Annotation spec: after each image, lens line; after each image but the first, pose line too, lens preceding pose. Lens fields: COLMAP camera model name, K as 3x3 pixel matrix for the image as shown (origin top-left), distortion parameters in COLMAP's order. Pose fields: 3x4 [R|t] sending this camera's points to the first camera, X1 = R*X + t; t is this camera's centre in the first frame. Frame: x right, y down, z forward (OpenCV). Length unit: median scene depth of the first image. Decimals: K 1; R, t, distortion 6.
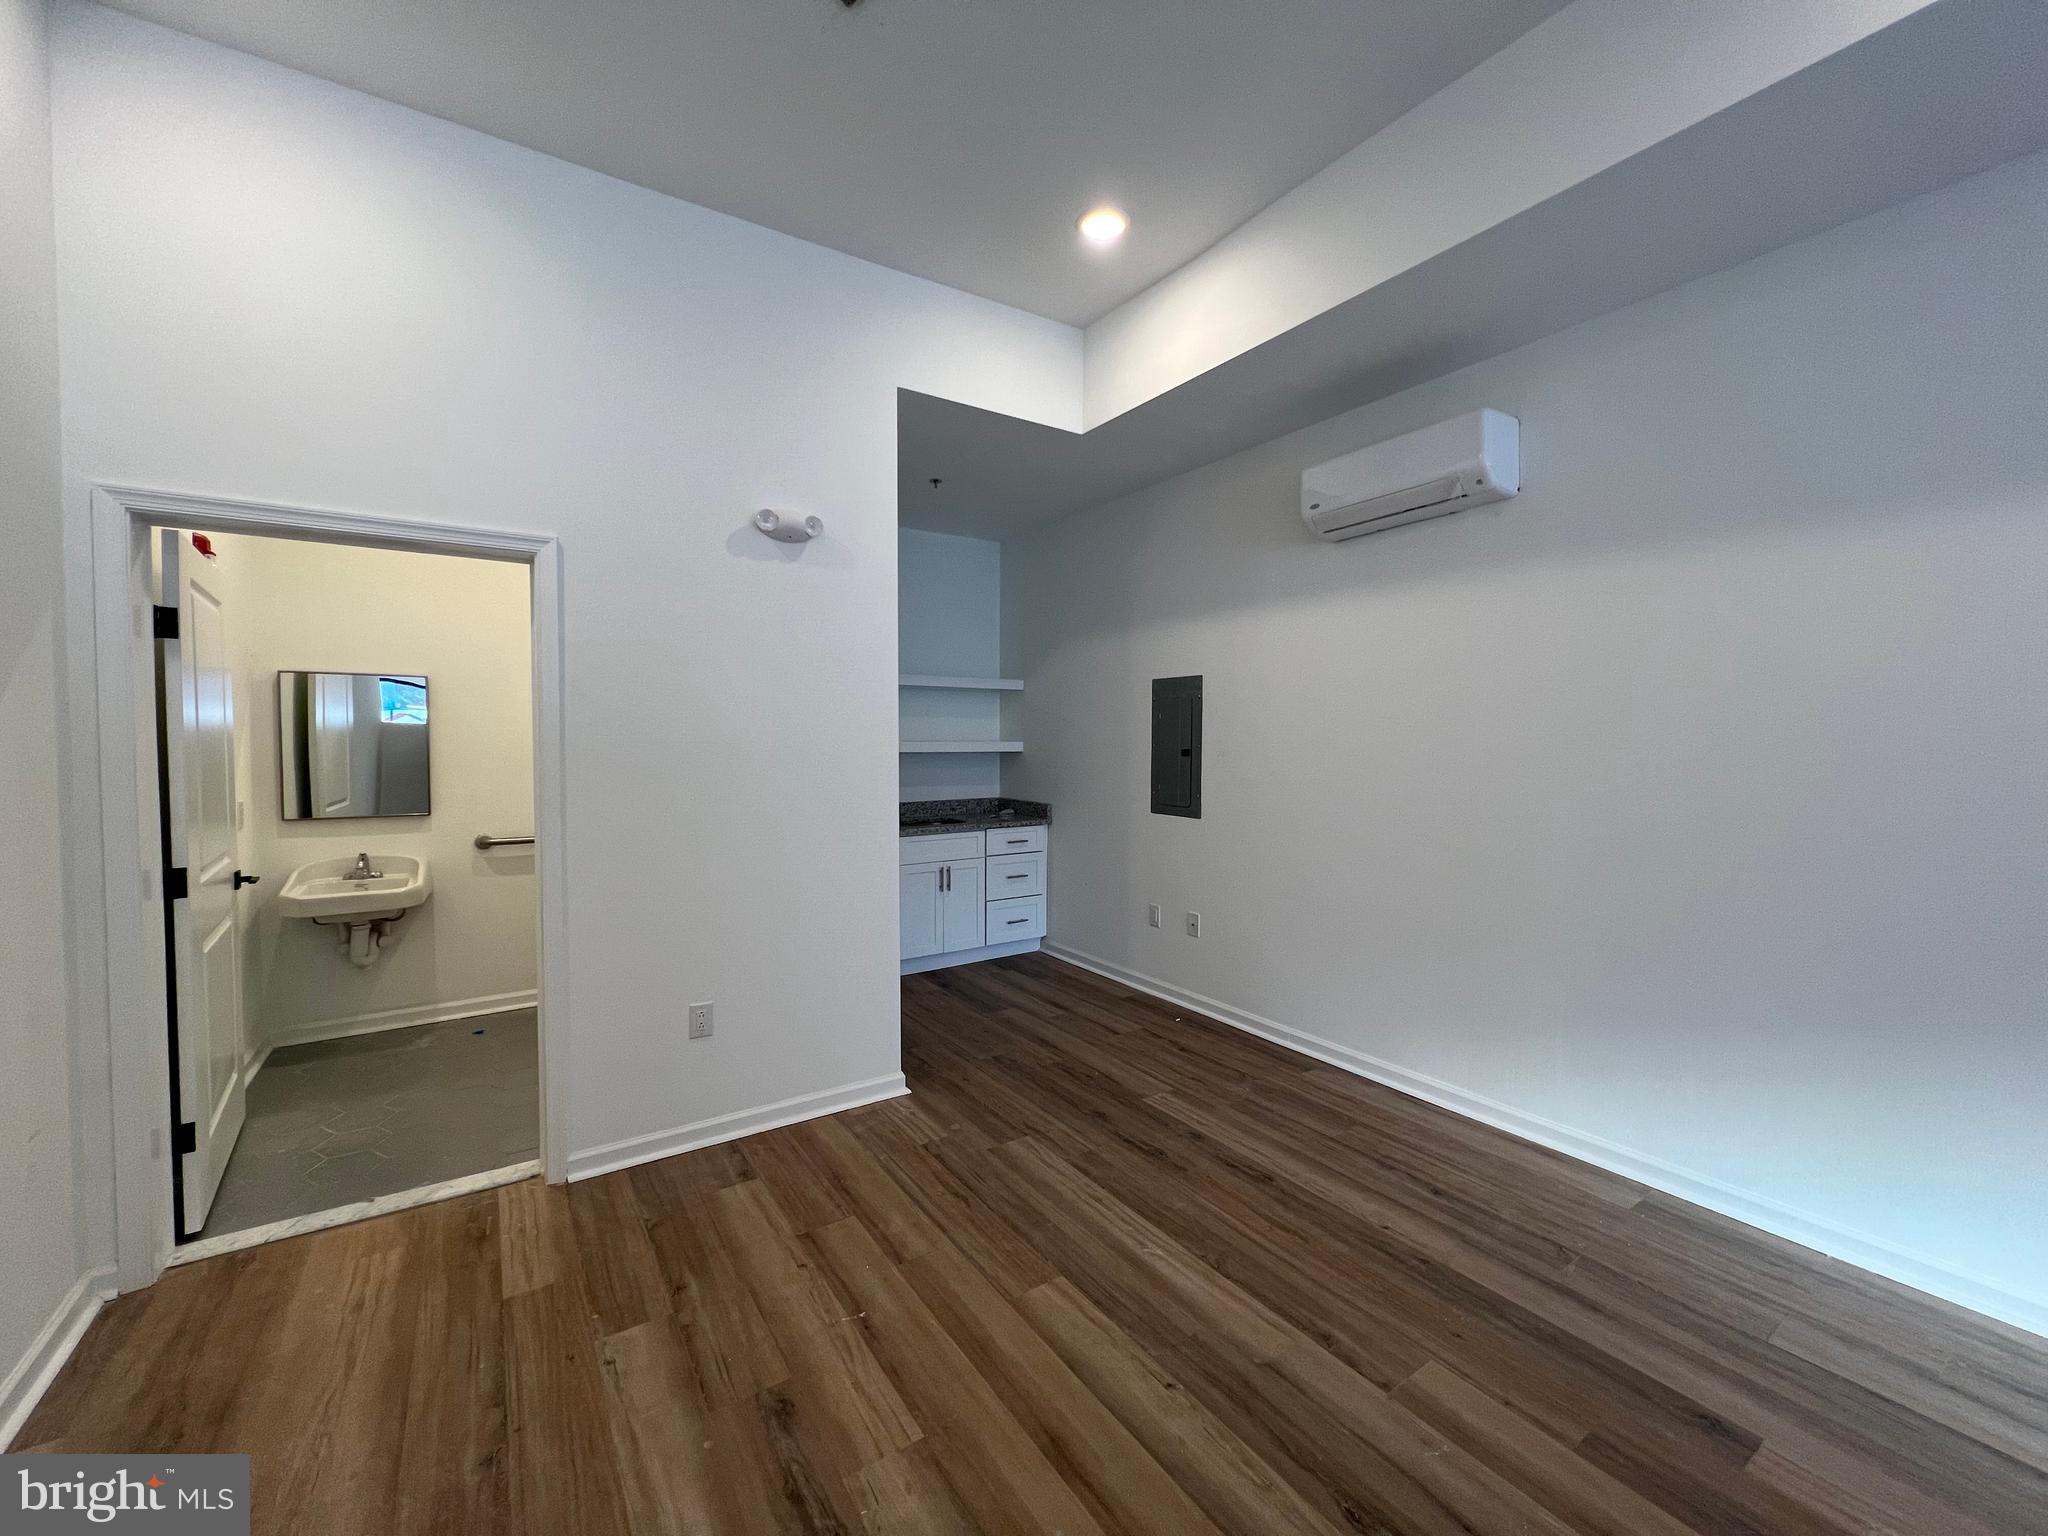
lens RADIAL K [[814.3, 0, 1019.5], [0, 814.3, 764.7], [0, 0, 1]] dist [-0.001211, -0.000004]
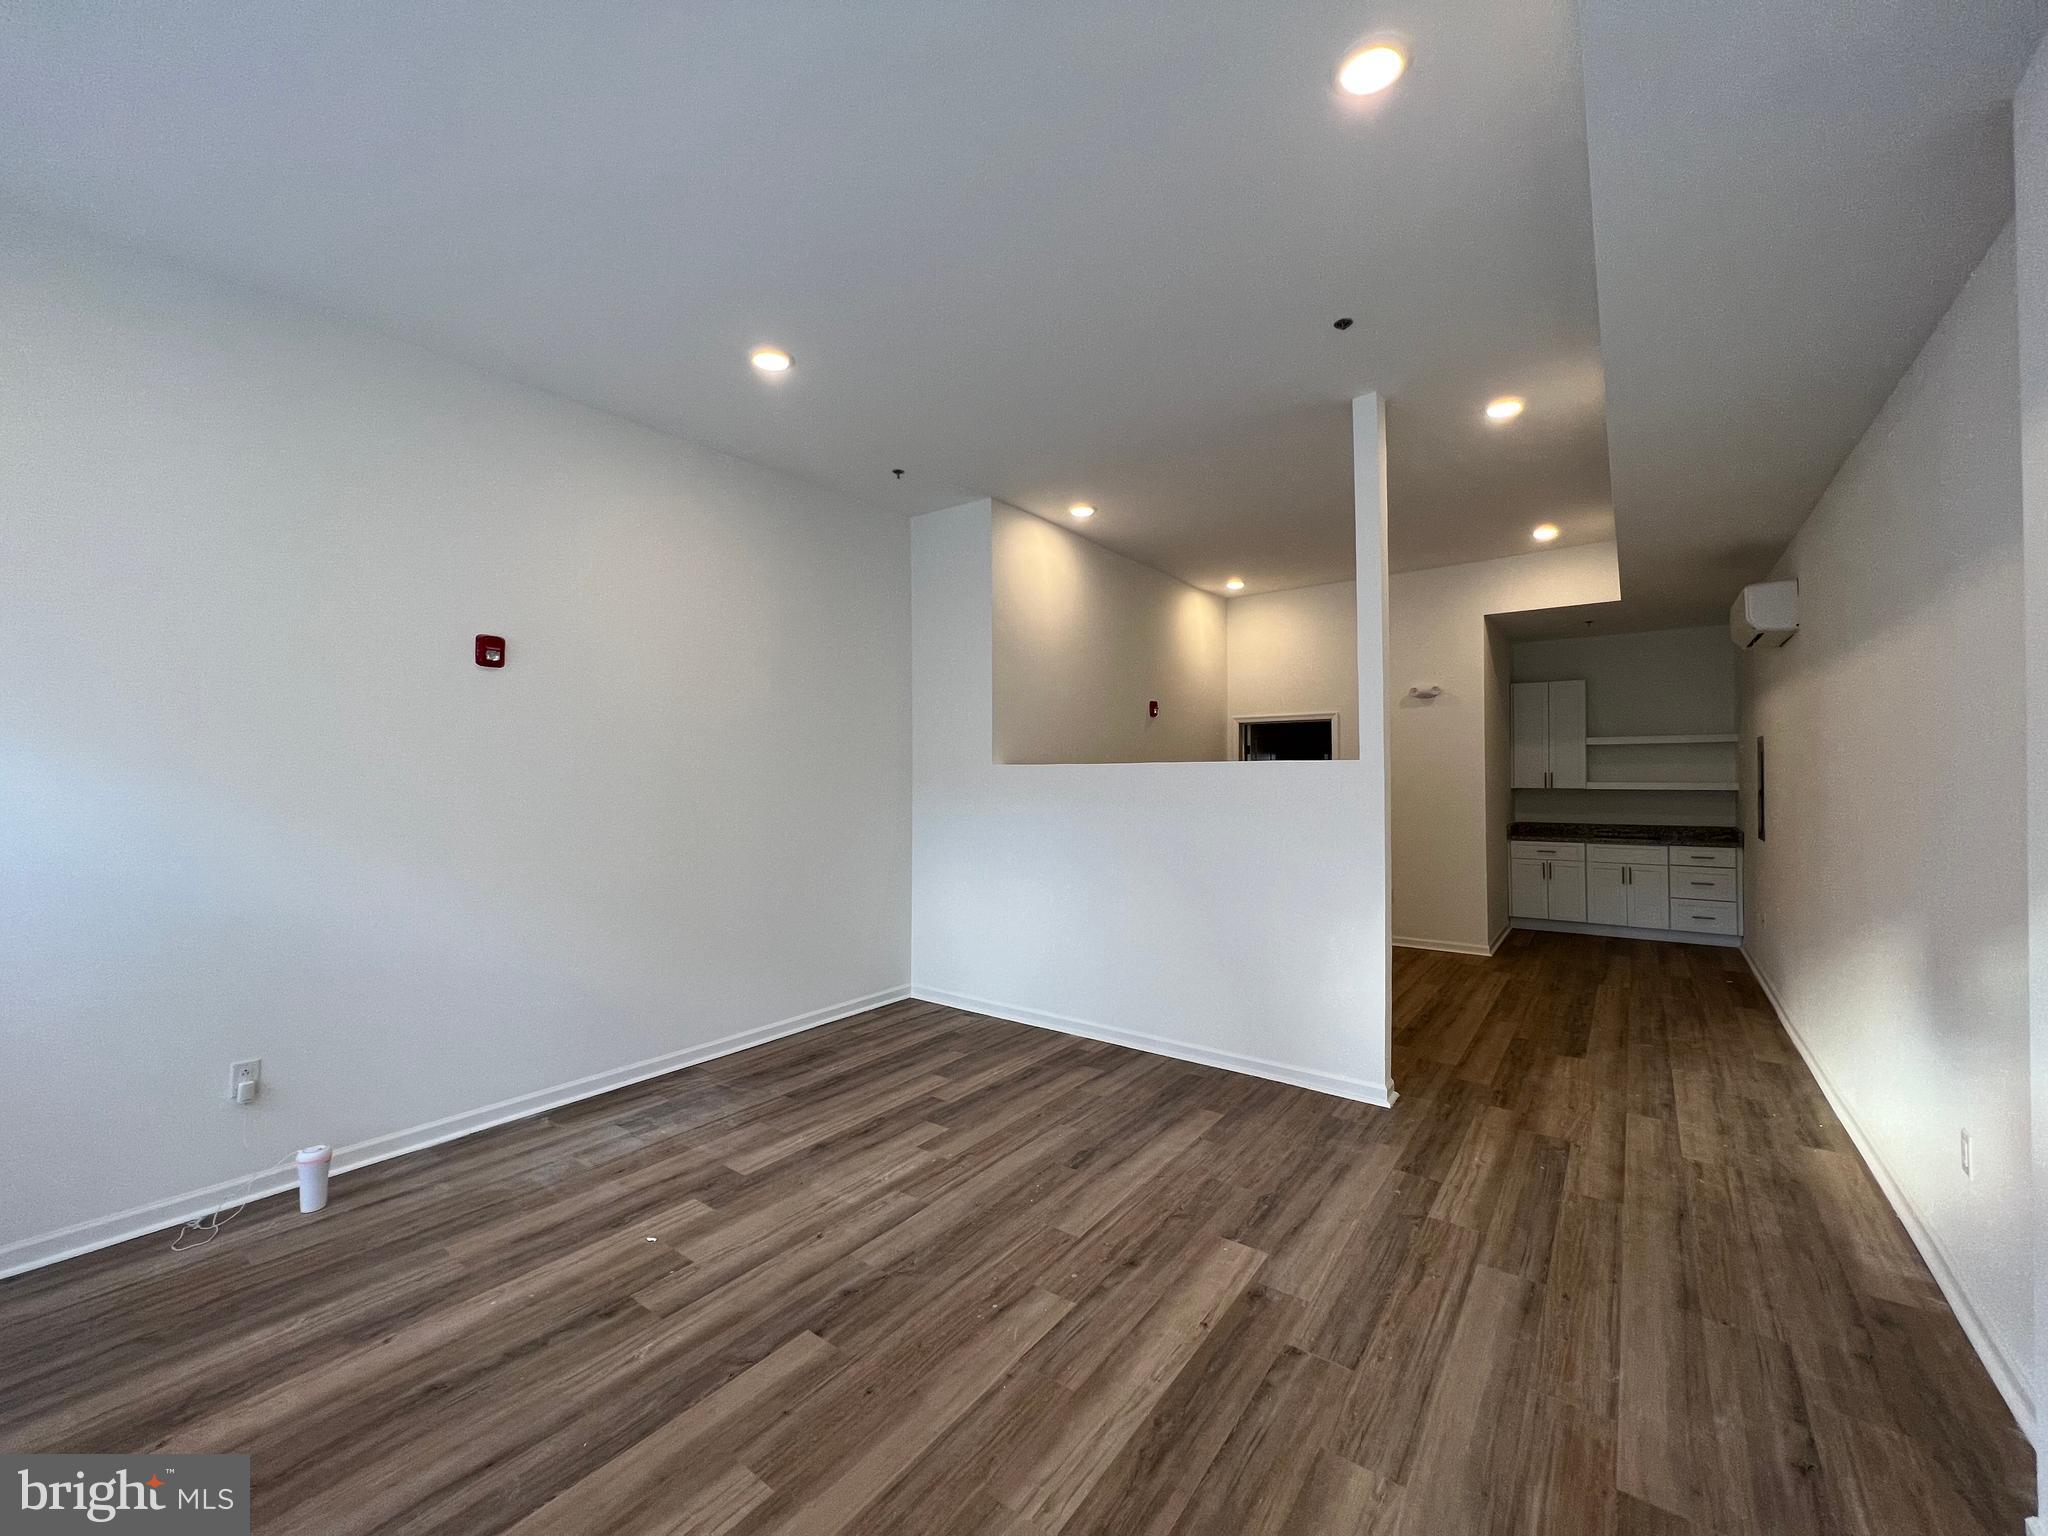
lens RADIAL K [[814.3, 0, 1019.5], [0, 814.3, 764.7], [0, 0, 1]] dist [-0.001211, -0.000004]
pose [[0.329467, -0.013083, -0.944077, 1.845209], [-0.025219, 0.999425, -0.022651, 0.000411], [0.943830, 0.031272, 0.328947, -1.046037]]
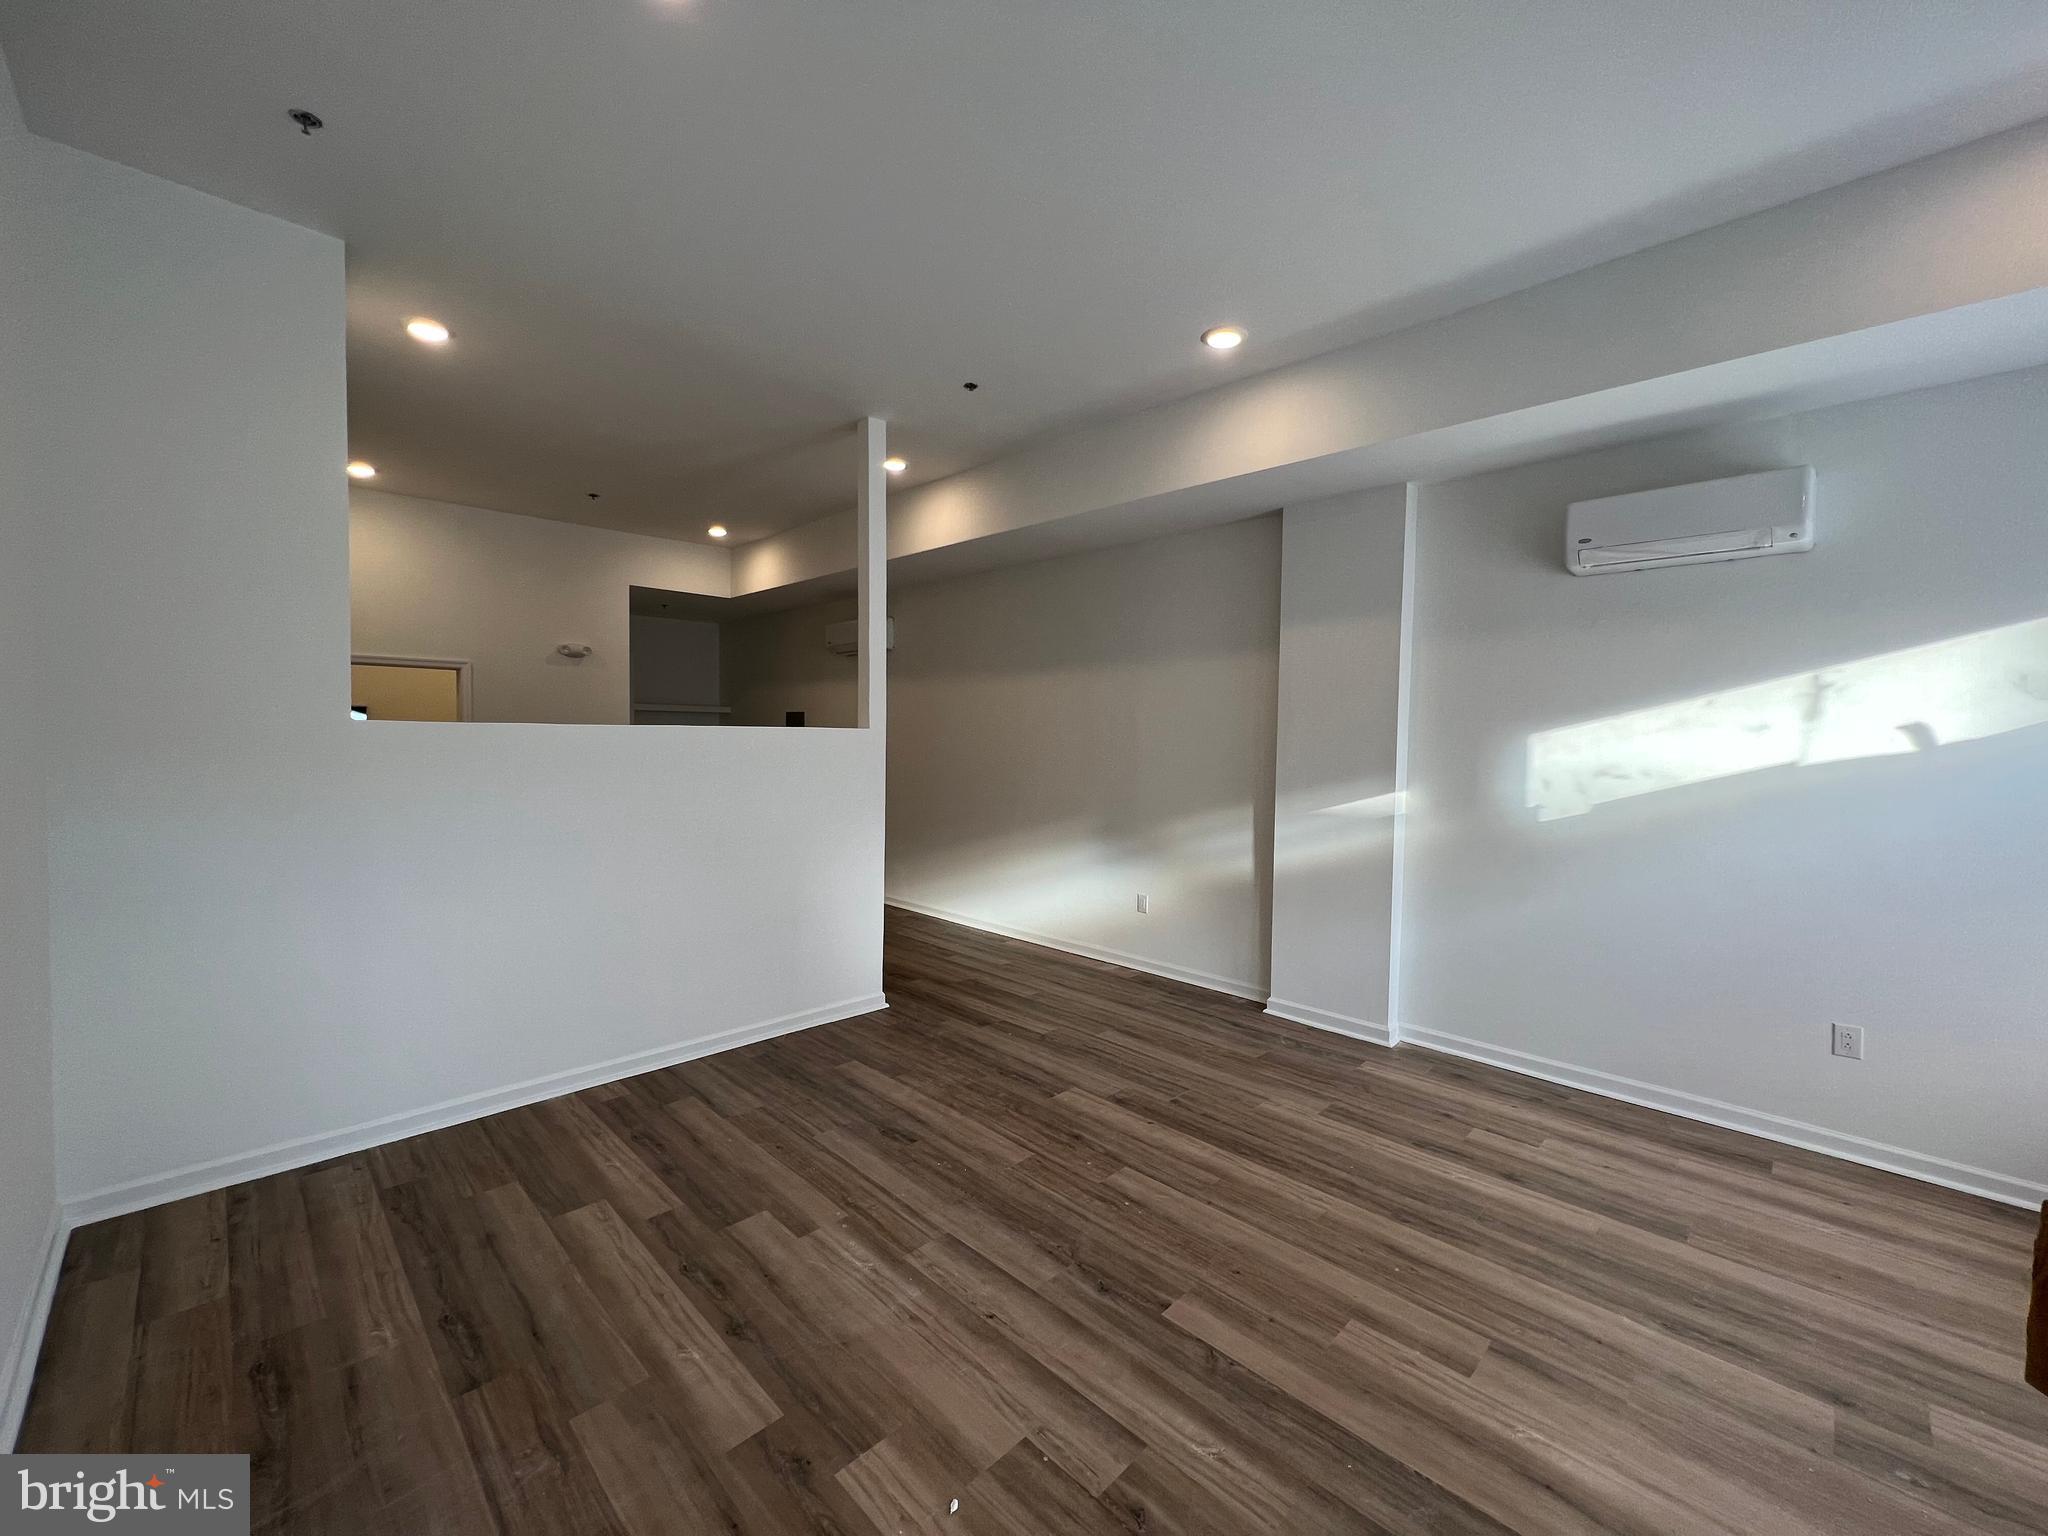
lens RADIAL K [[814.3, 0, 1019.5], [0, 814.3, 764.7], [0, 0, 1]] dist [-0.001211, -0.000004]
pose [[0.980519, 0.004625, 0.196372, 0.590894], [-0.005773, 0.999969, 0.005273, 0.009010], [-0.196342, -0.006304, 0.980515, -1.780513]]
